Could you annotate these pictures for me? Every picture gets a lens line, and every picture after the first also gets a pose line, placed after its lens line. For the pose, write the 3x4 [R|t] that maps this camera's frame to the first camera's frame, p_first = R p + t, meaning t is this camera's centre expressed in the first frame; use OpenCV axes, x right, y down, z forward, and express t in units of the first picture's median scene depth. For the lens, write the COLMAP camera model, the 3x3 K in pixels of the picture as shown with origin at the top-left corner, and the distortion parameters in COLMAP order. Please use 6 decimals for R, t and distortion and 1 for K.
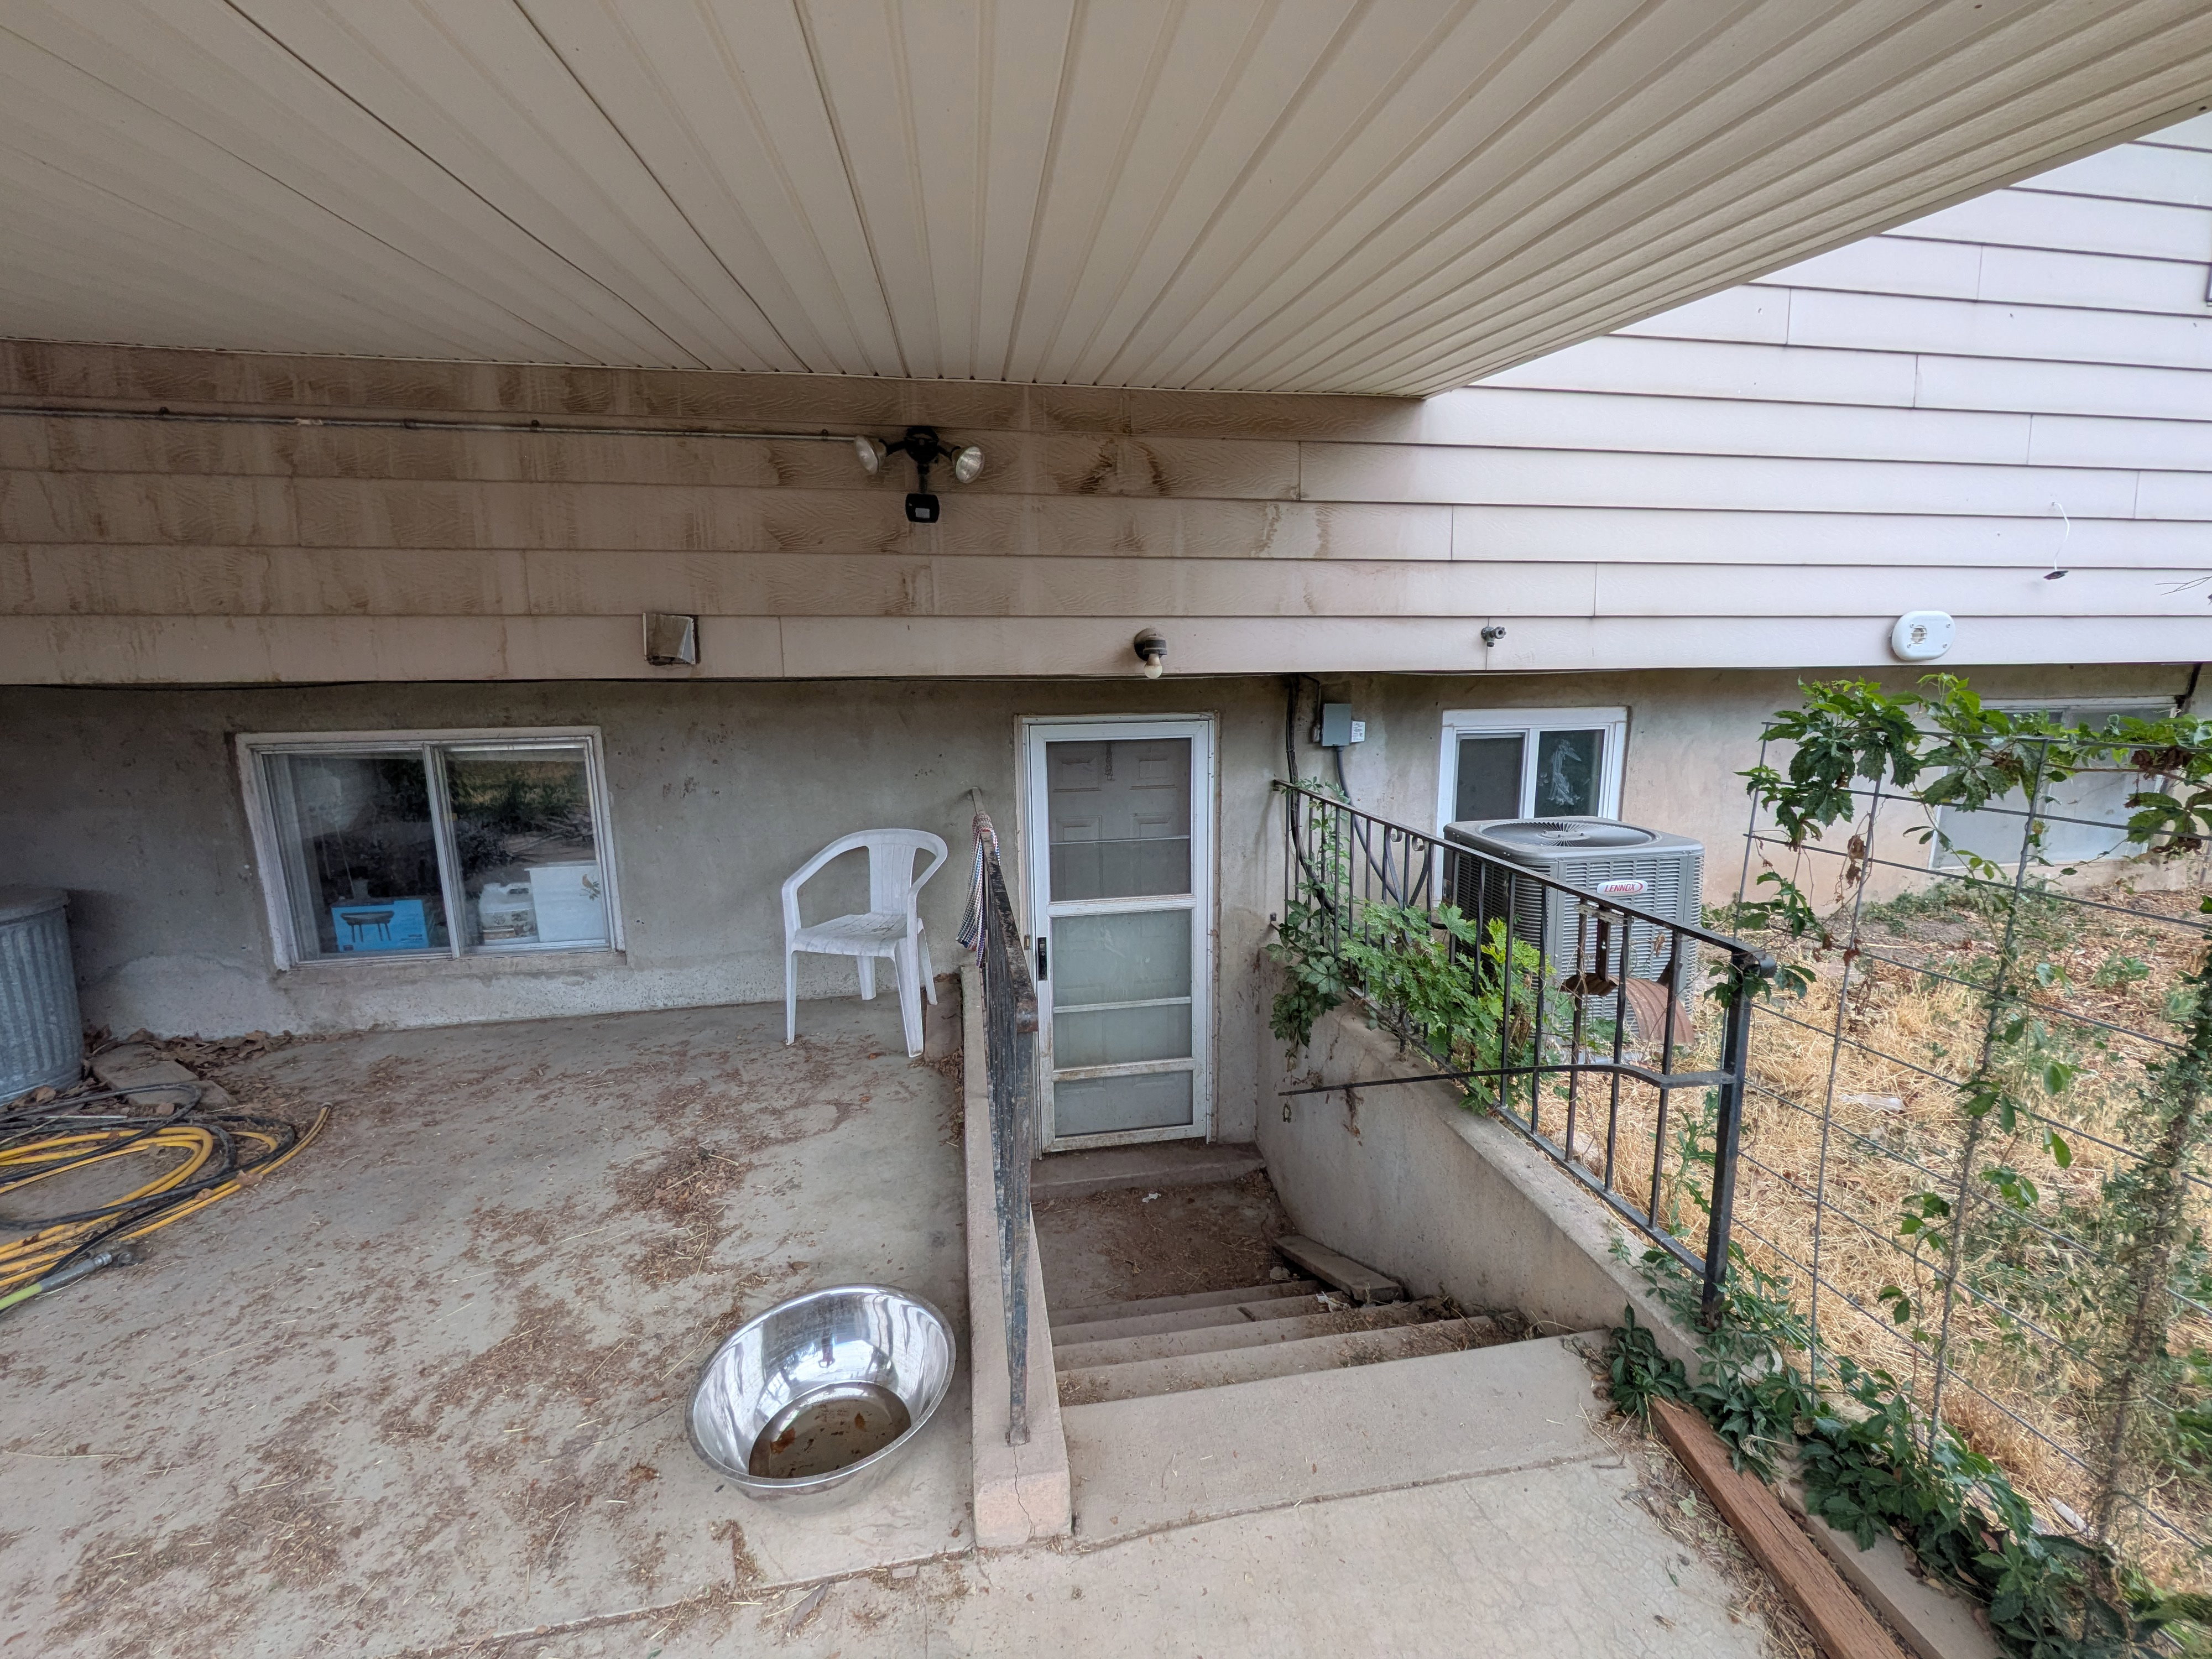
lens RADIAL K [[878.9, 0, 1110.7], [0, 878.9, 828.4], [0, 0, 1]] dist [-0.000599, 0.000106]
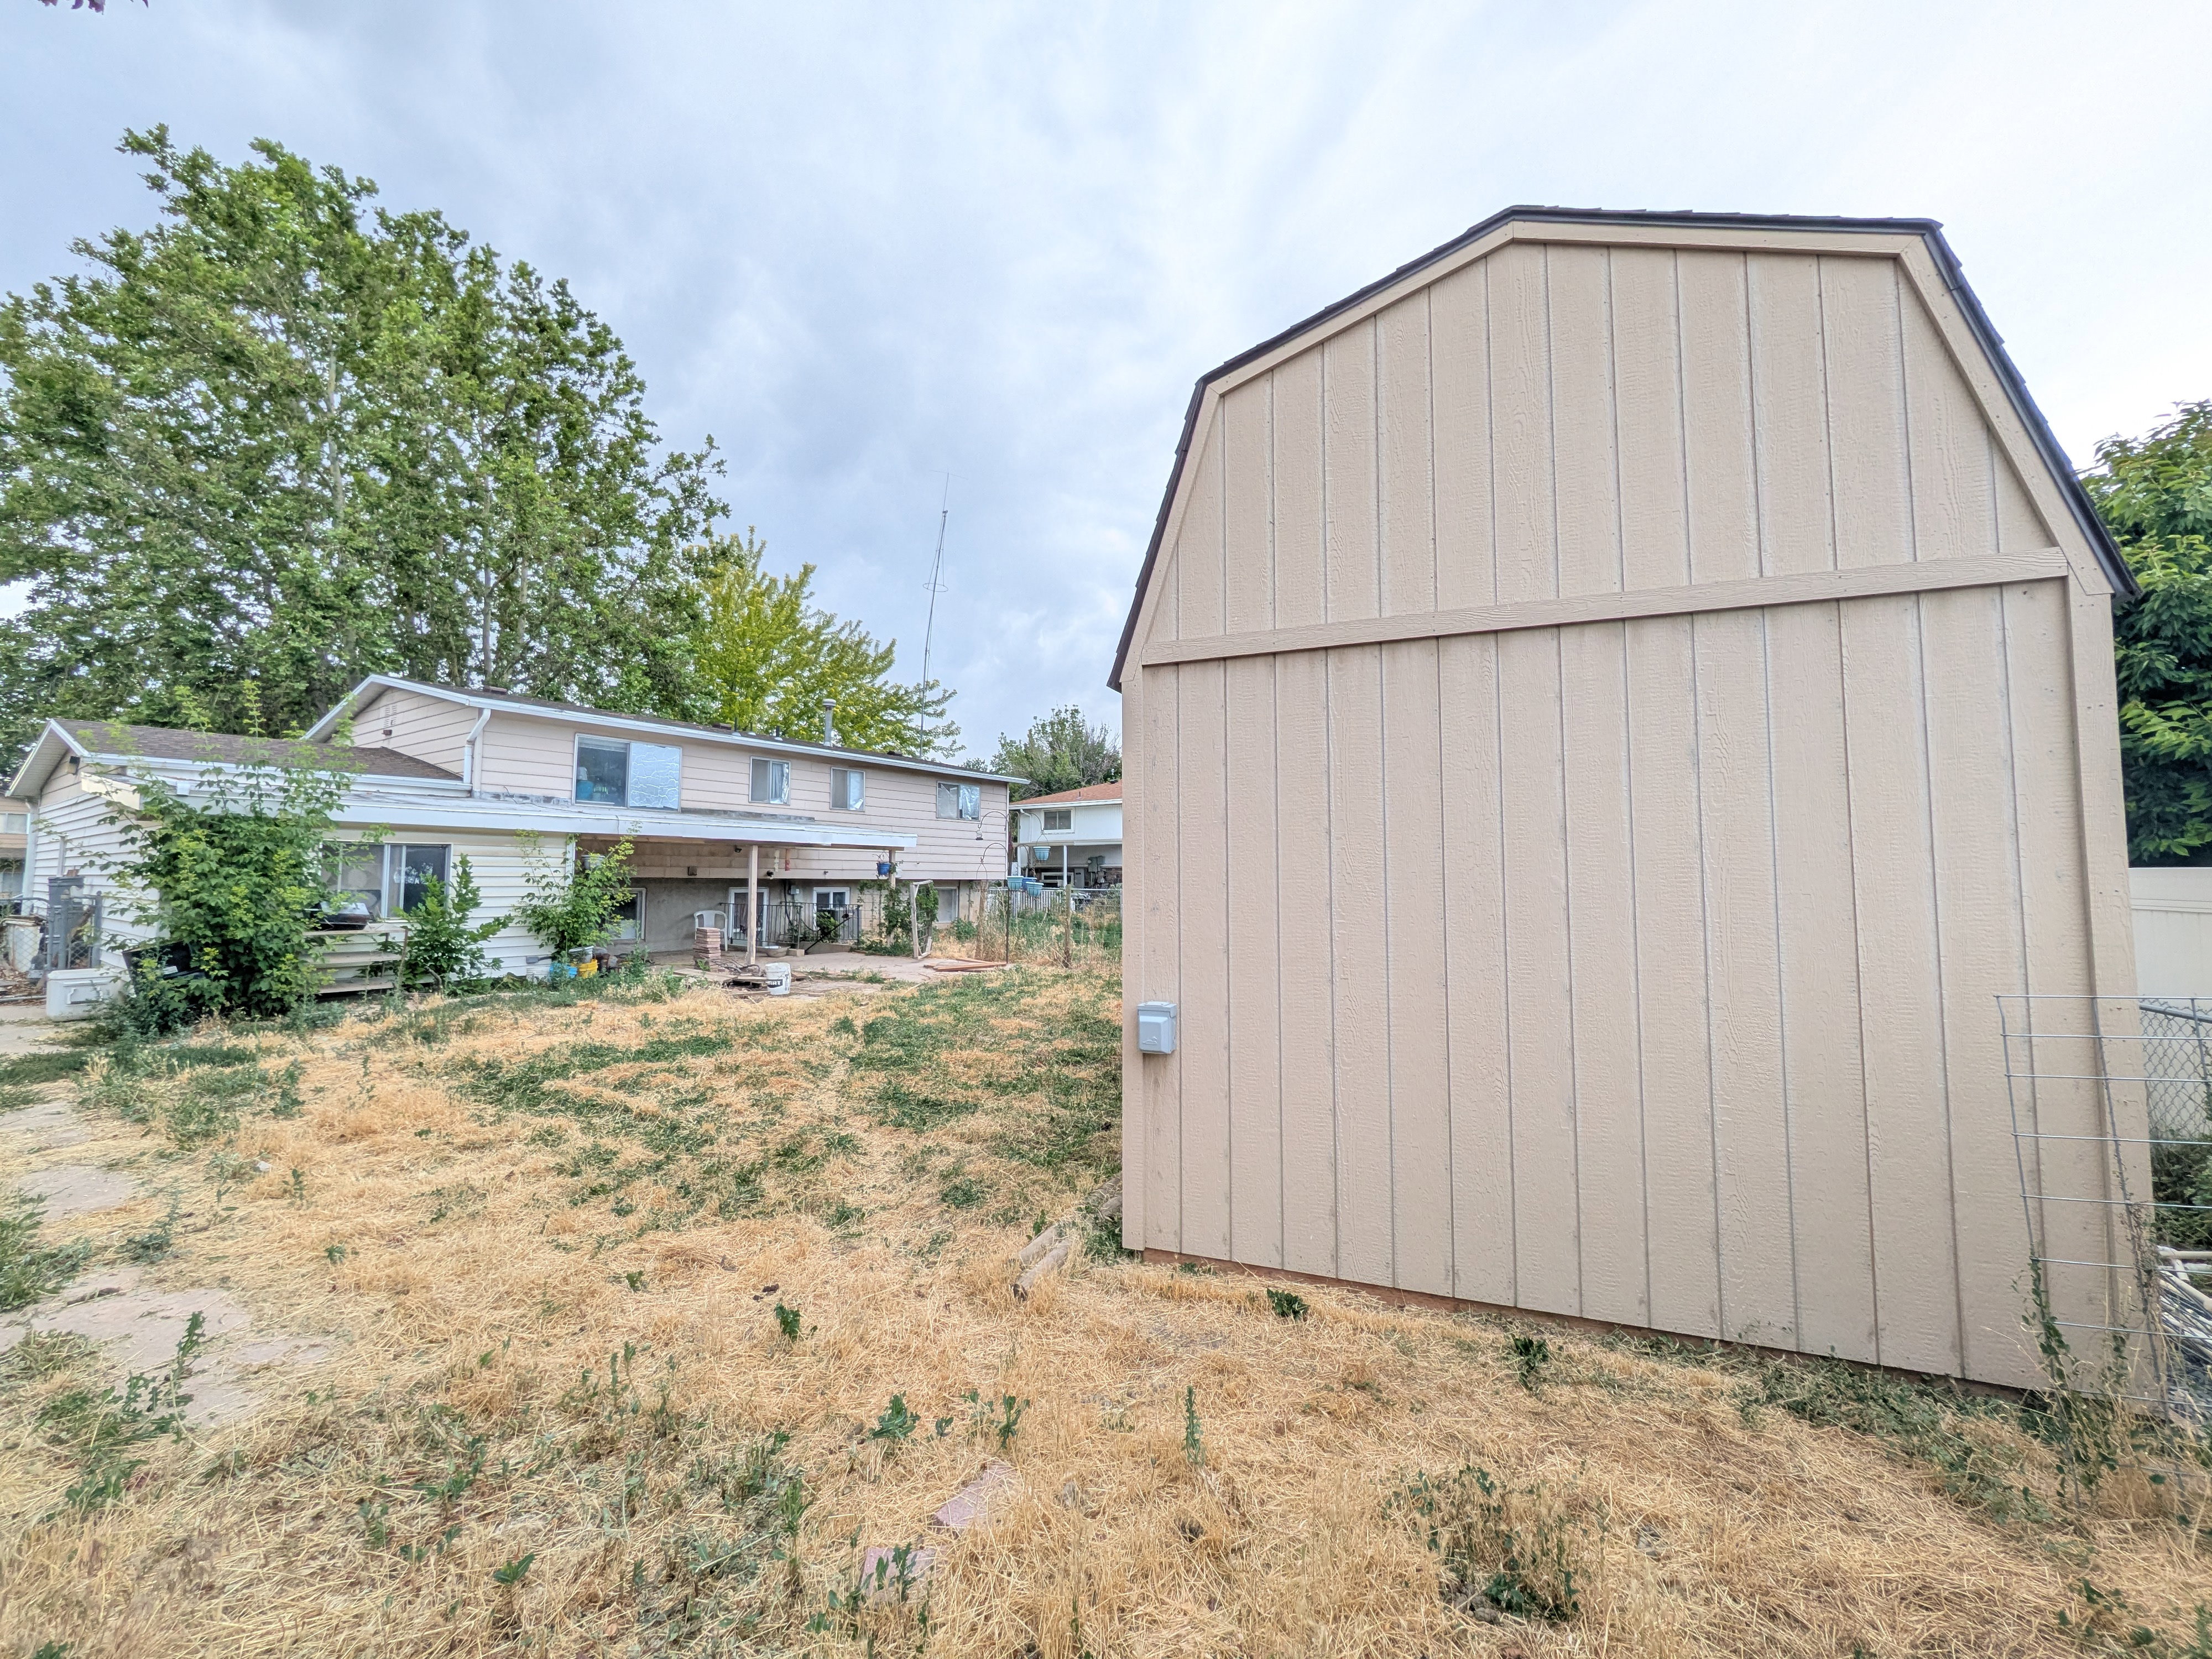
lens RADIAL K [[878.9, 0, 1110.7], [0, 878.9, 828.4], [0, 0, 1]] dist [-0.000599, 0.000106]
pose [[0.694122, 0.055094, 0.717746, -1.999961], [0.110522, 0.977089, -0.181885, 0.617927], [-0.711323, 0.205577, 0.672129, -3.509795]]
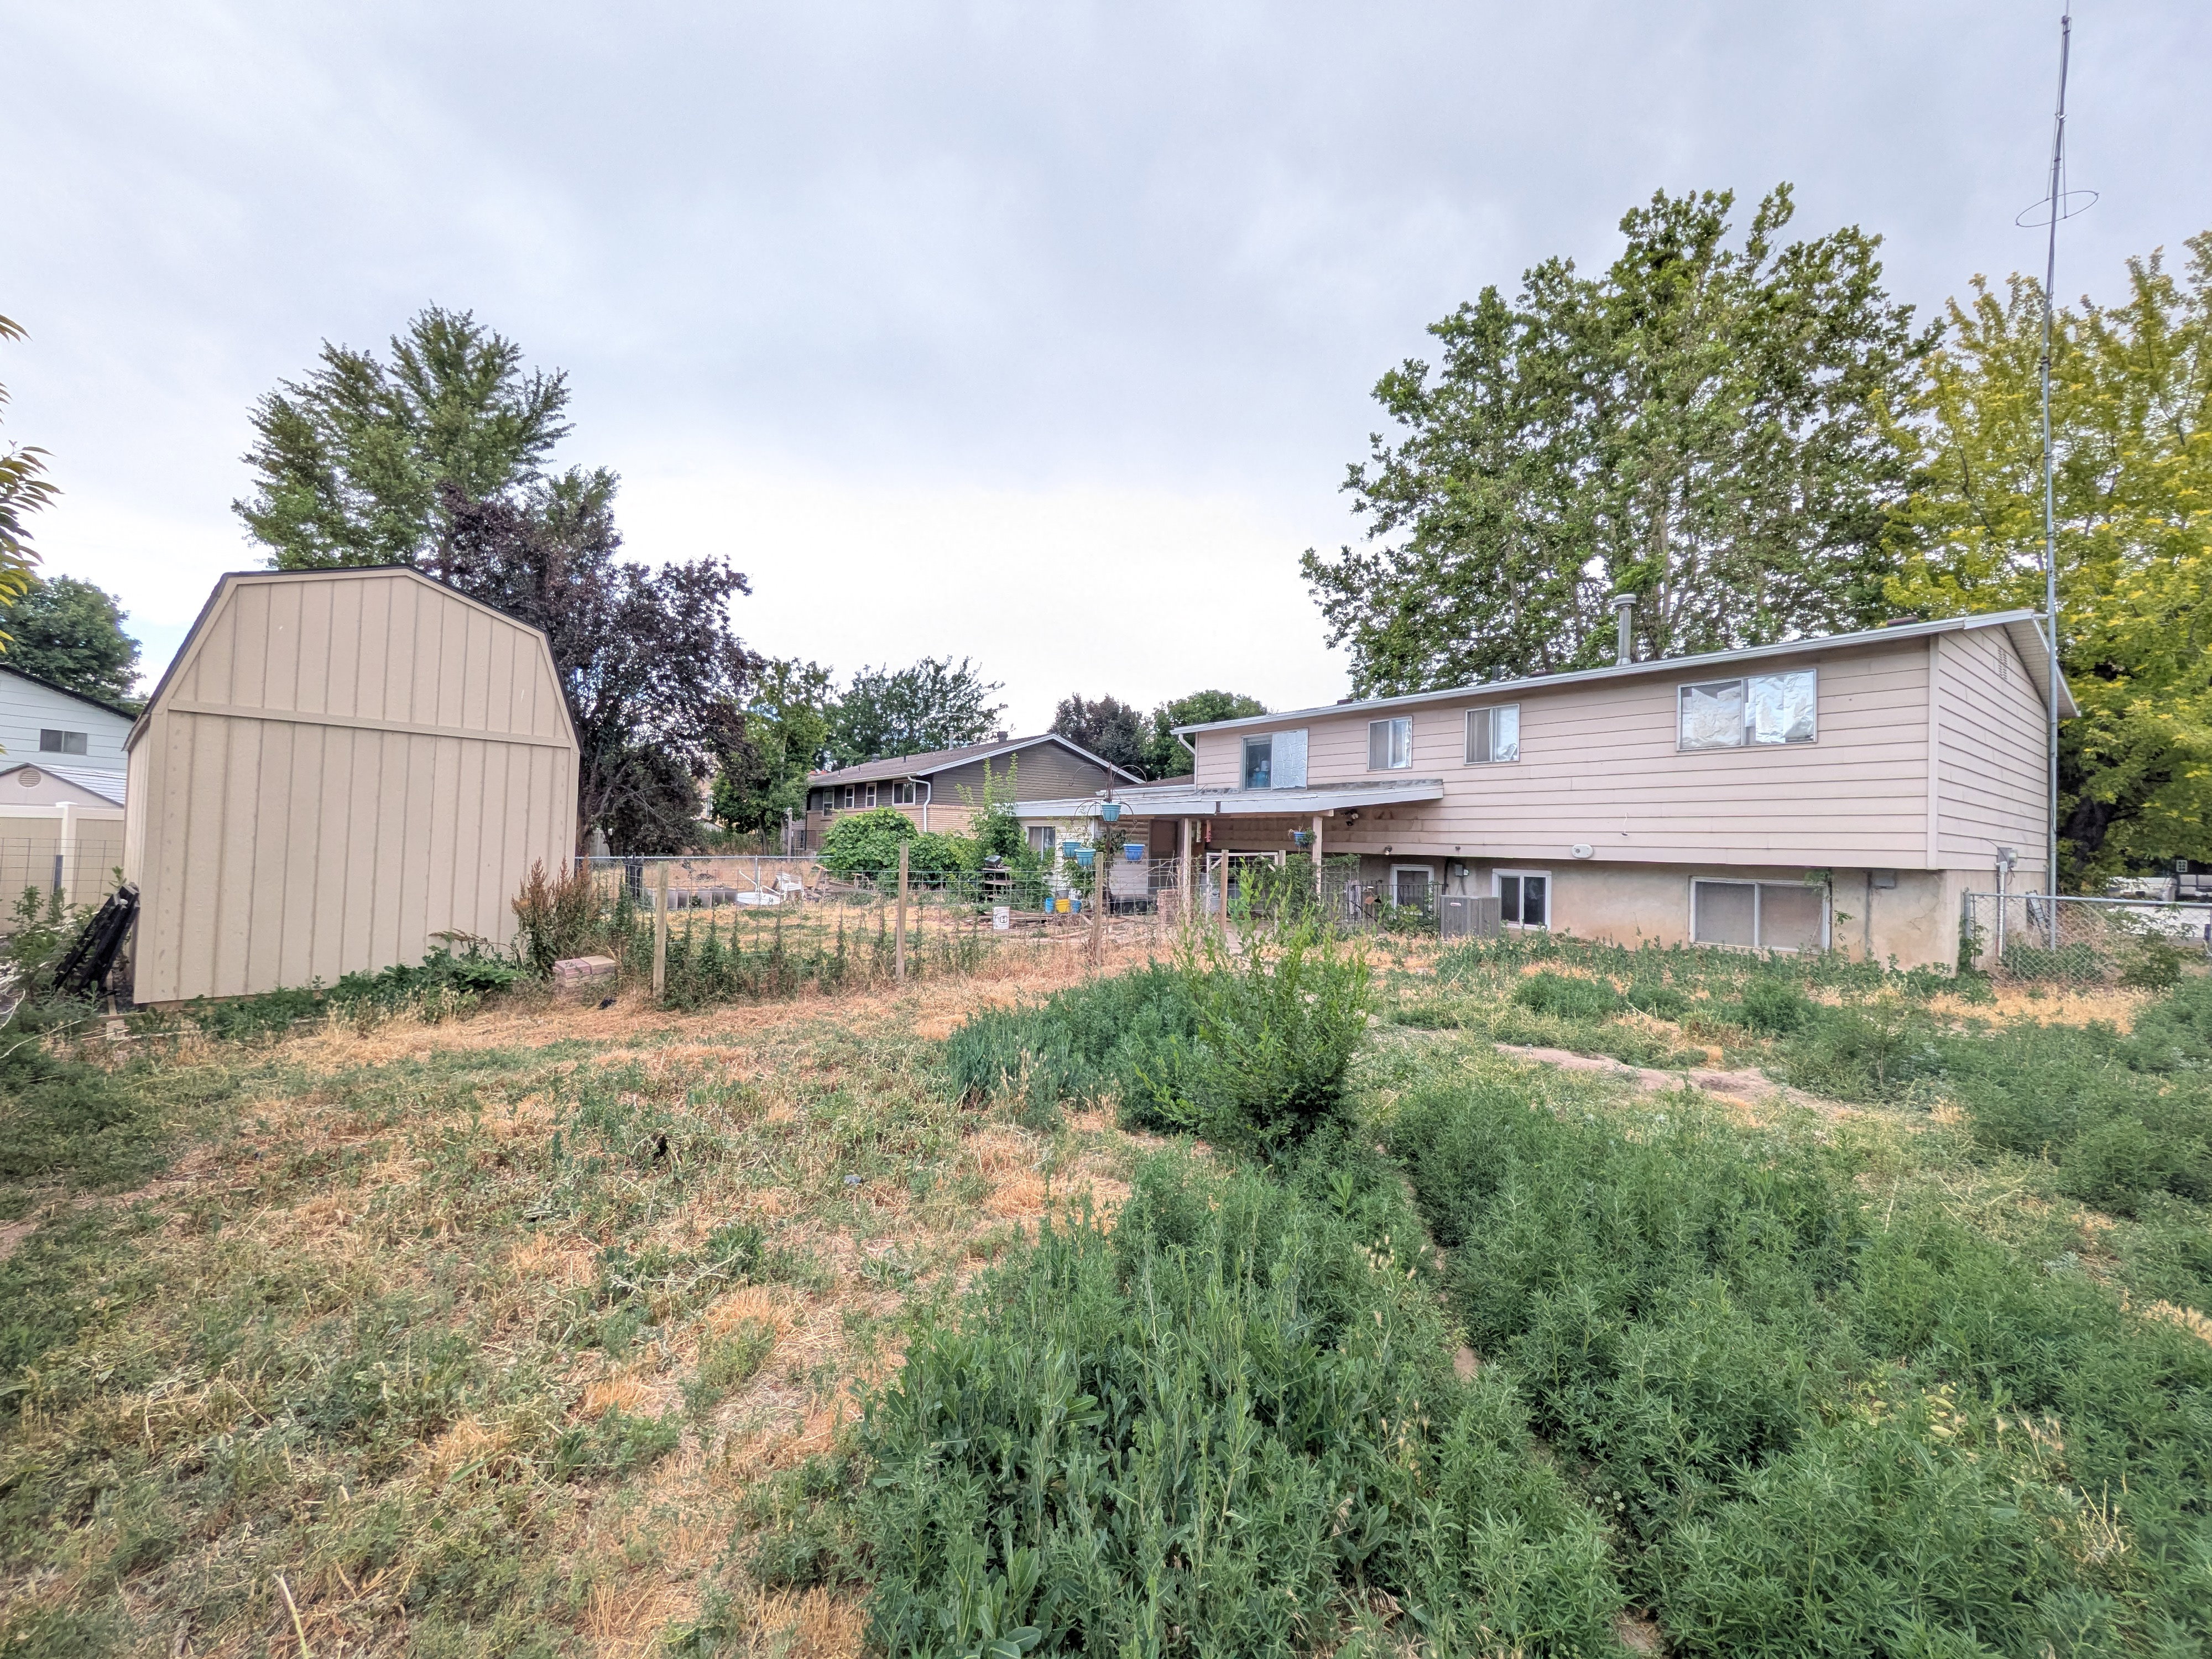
lens RADIAL K [[878.9, 0, 1110.7], [0, 878.9, 828.4], [0, 0, 1]] dist [-0.000599, 0.000106]
pose [[0.448557, 0.005066, -0.893740, 3.007802], [-0.185435, 0.978751, -0.087519, 0.320048], [0.874306, 0.204987, 0.439965, -2.043492]]
